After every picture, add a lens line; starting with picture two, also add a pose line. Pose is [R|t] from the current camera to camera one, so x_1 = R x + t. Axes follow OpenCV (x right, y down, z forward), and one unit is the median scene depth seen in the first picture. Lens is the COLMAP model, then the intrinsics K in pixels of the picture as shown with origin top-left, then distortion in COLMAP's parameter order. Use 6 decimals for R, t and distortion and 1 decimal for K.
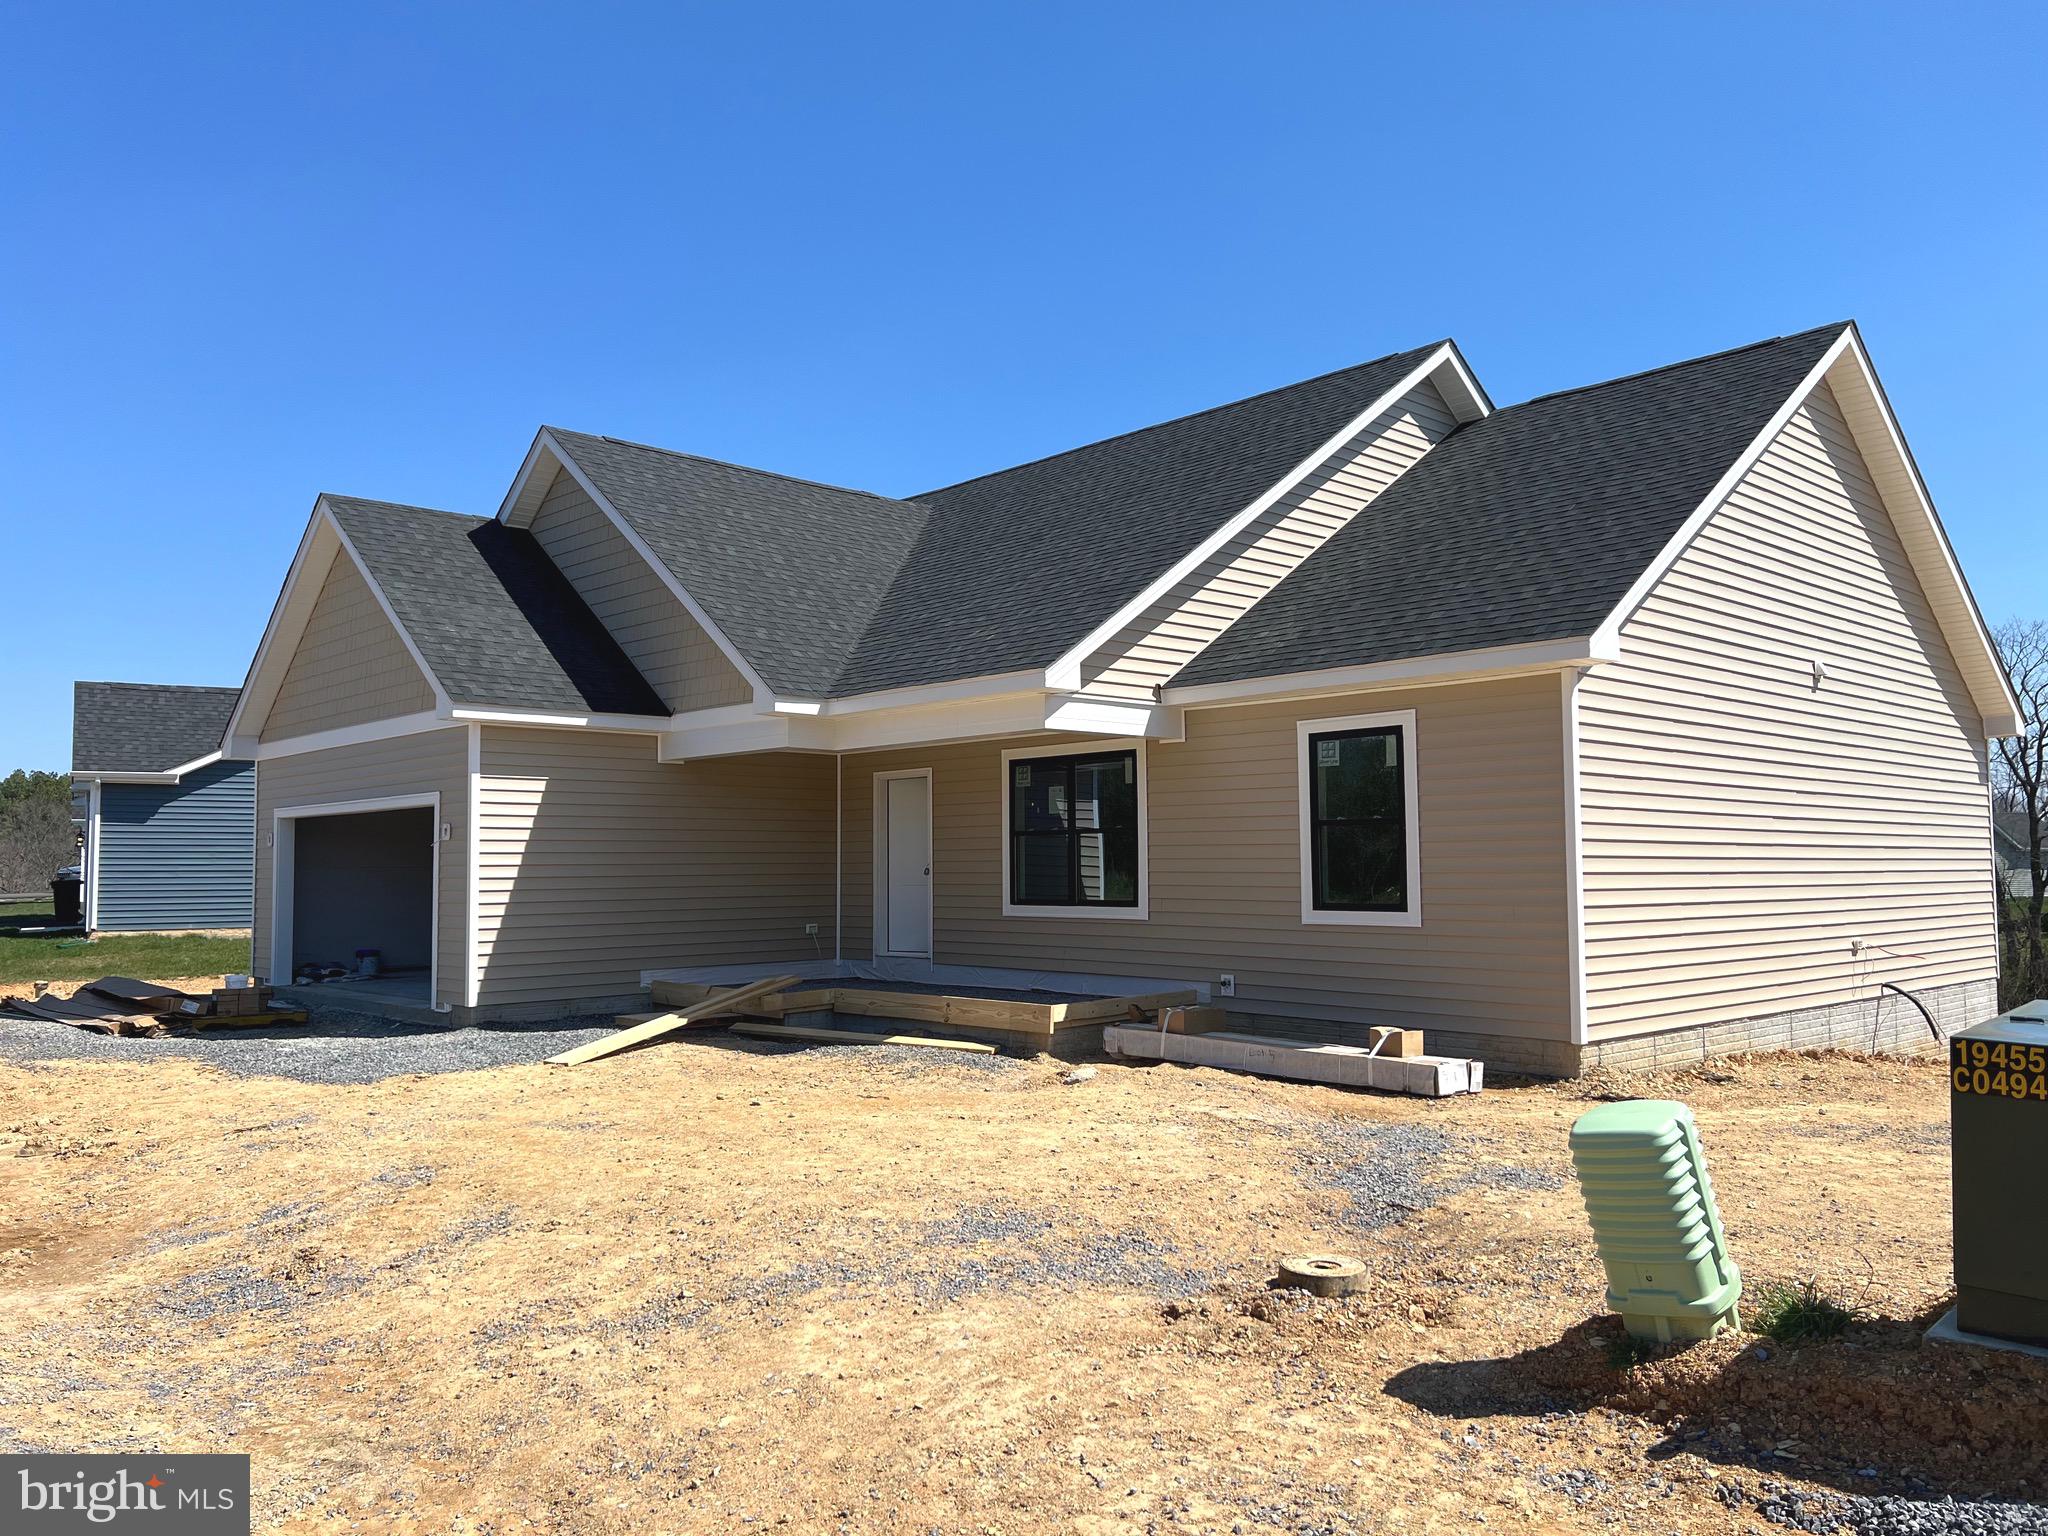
lens RADIAL K [[1533.3, 0, 1013.1], [0, 1533.3, 768.9], [0, 0, 1]] dist [0.049585, -0.025636]
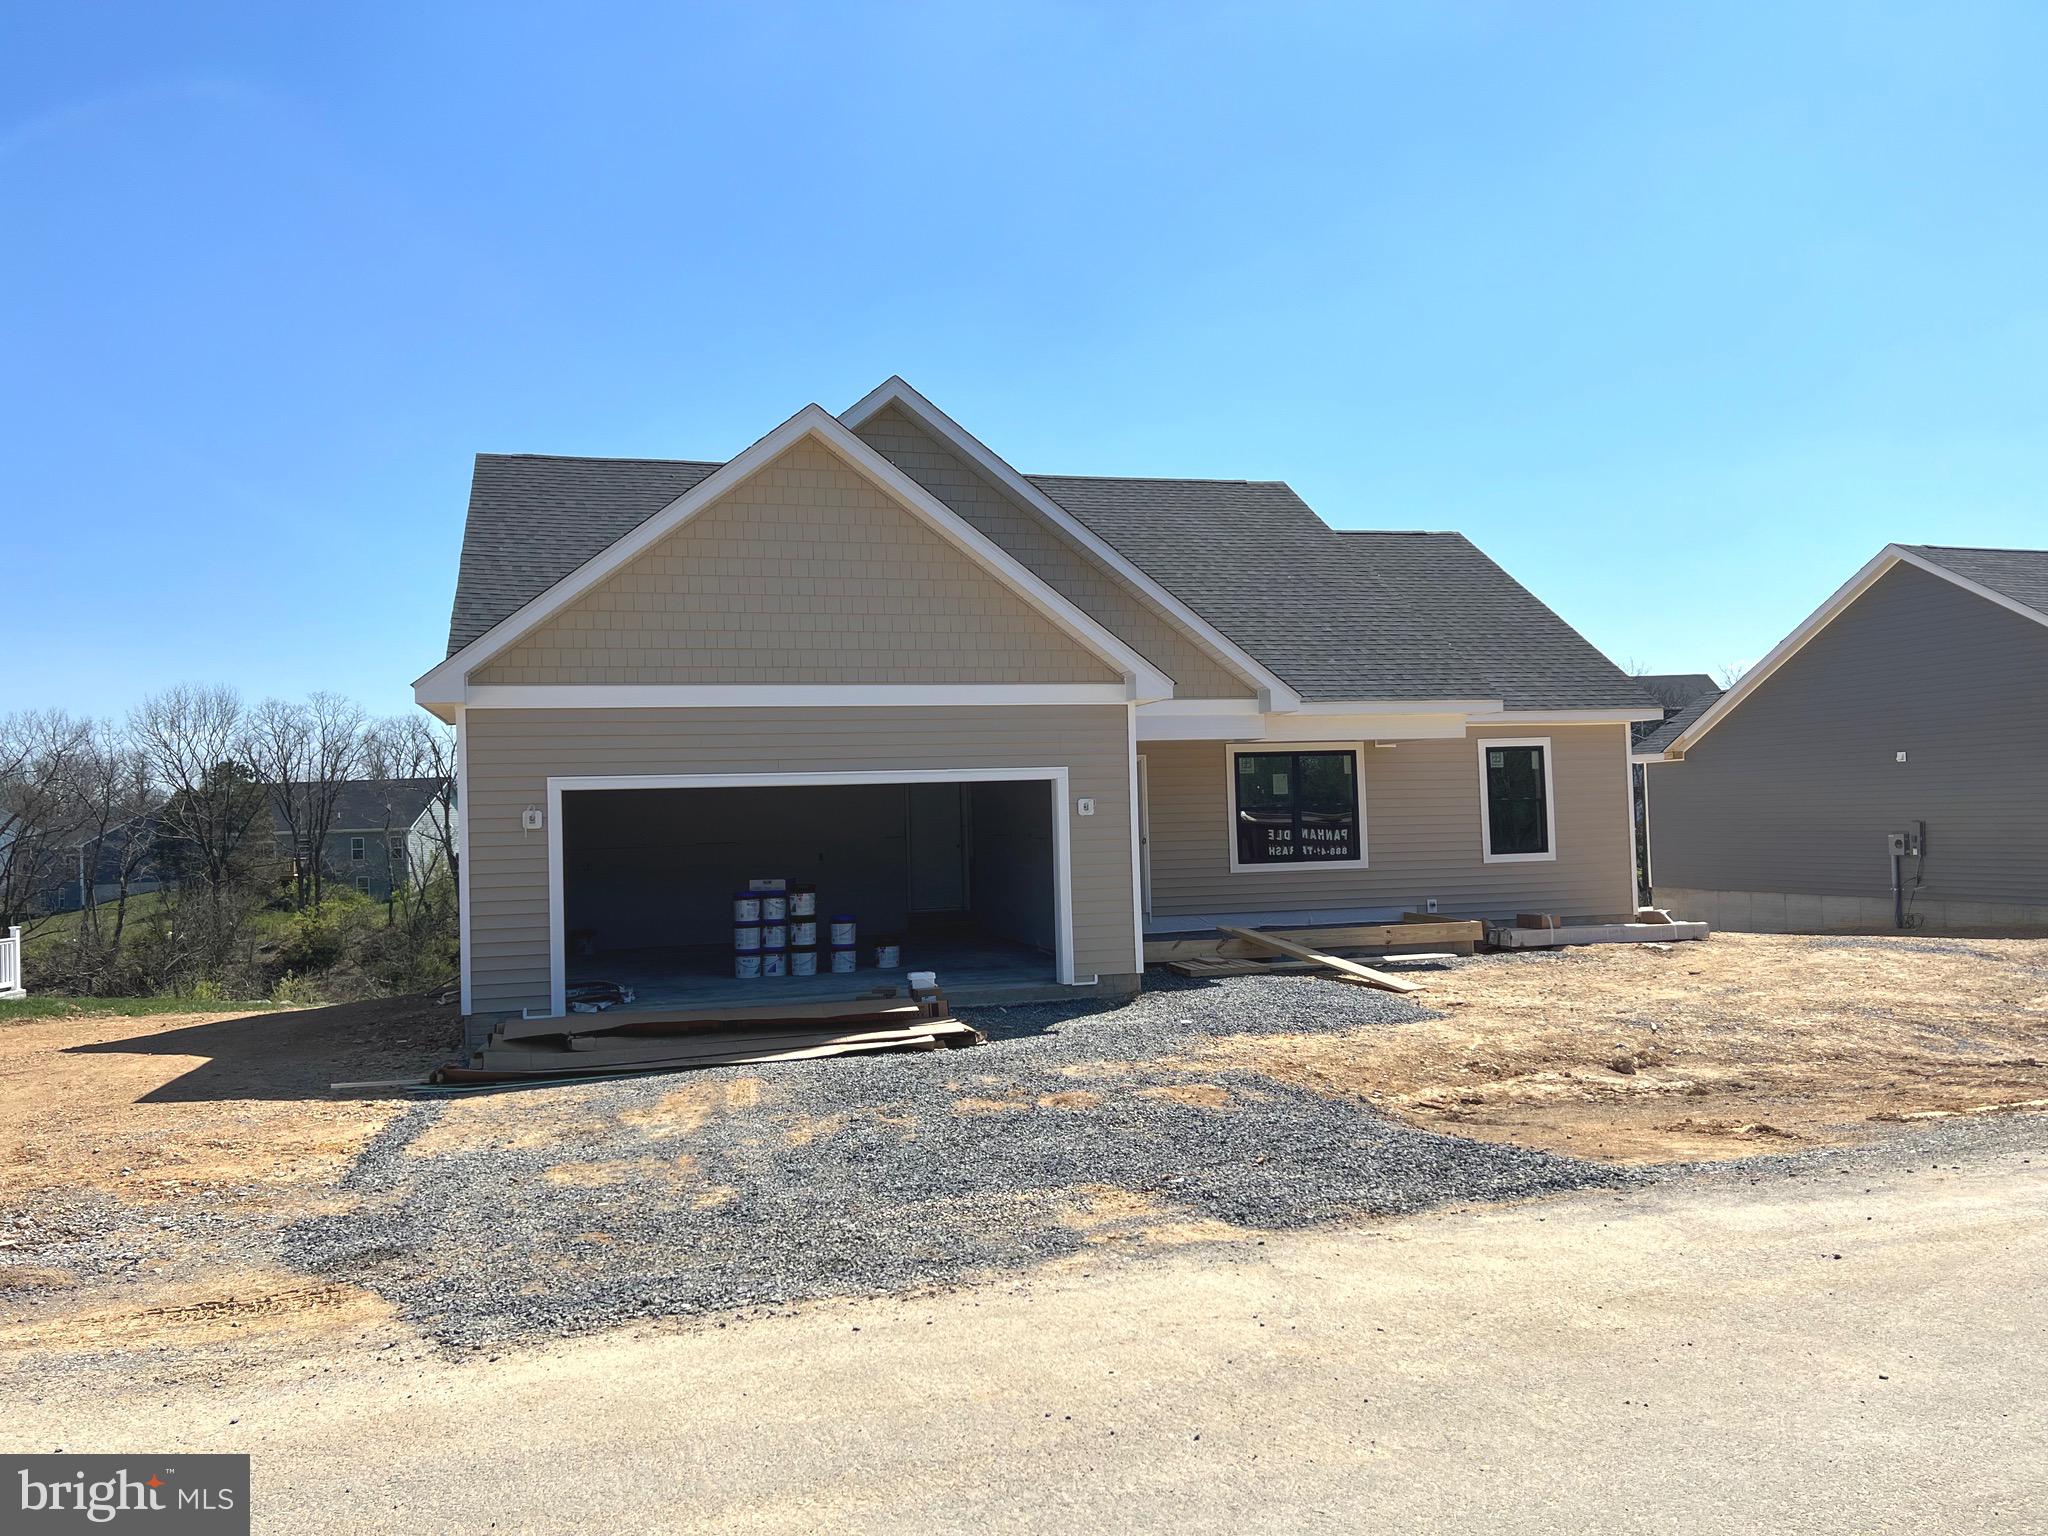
lens RADIAL K [[1533.3, 0, 1021.9], [0, 1533.3, 762.7], [0, 0, 1]] dist [0.049585, -0.025636]
pose [[0.463563, 0.025333, 0.885702, -1.504296], [-0.033715, 0.999372, -0.010938, 0.028454], [-0.885422, -0.024791, 0.464126, 0.679883]]
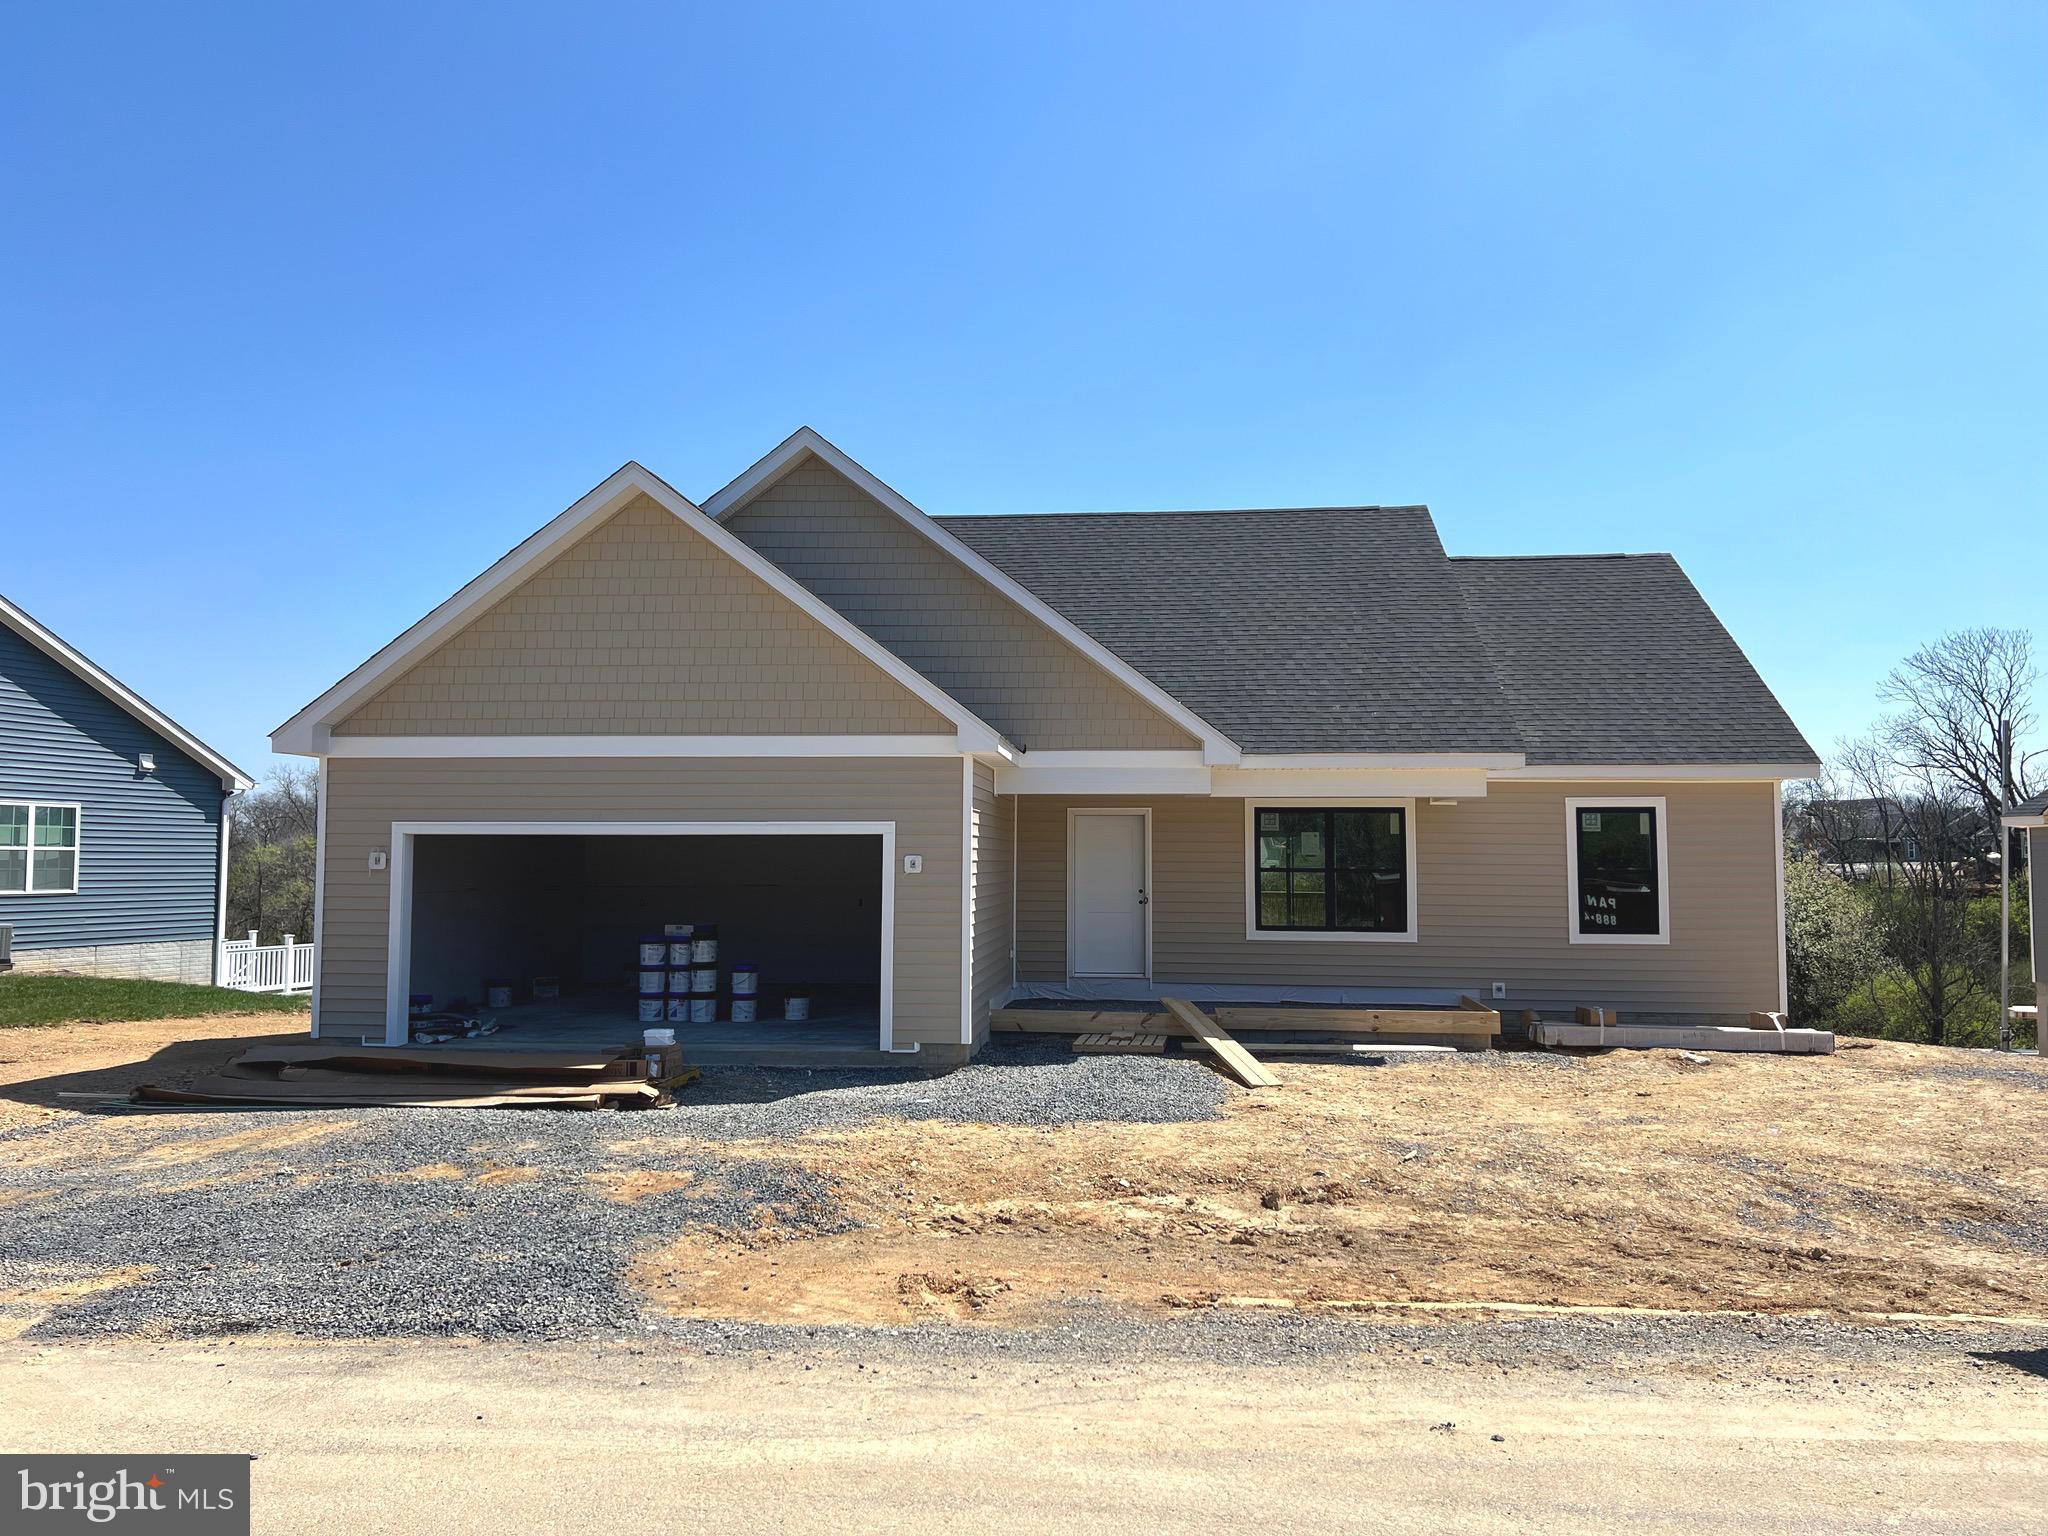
lens RADIAL K [[1533.3, 0, 1034.1], [0, 1533.3, 766.1], [0, 0, 1]] dist [0.049585, -0.025636]
pose [[0.741109, 0.052188, 0.669354, -1.123138], [-0.053610, 0.998391, -0.018484, -0.008011], [-0.669241, -0.022186, 0.742714, 0.290019]]
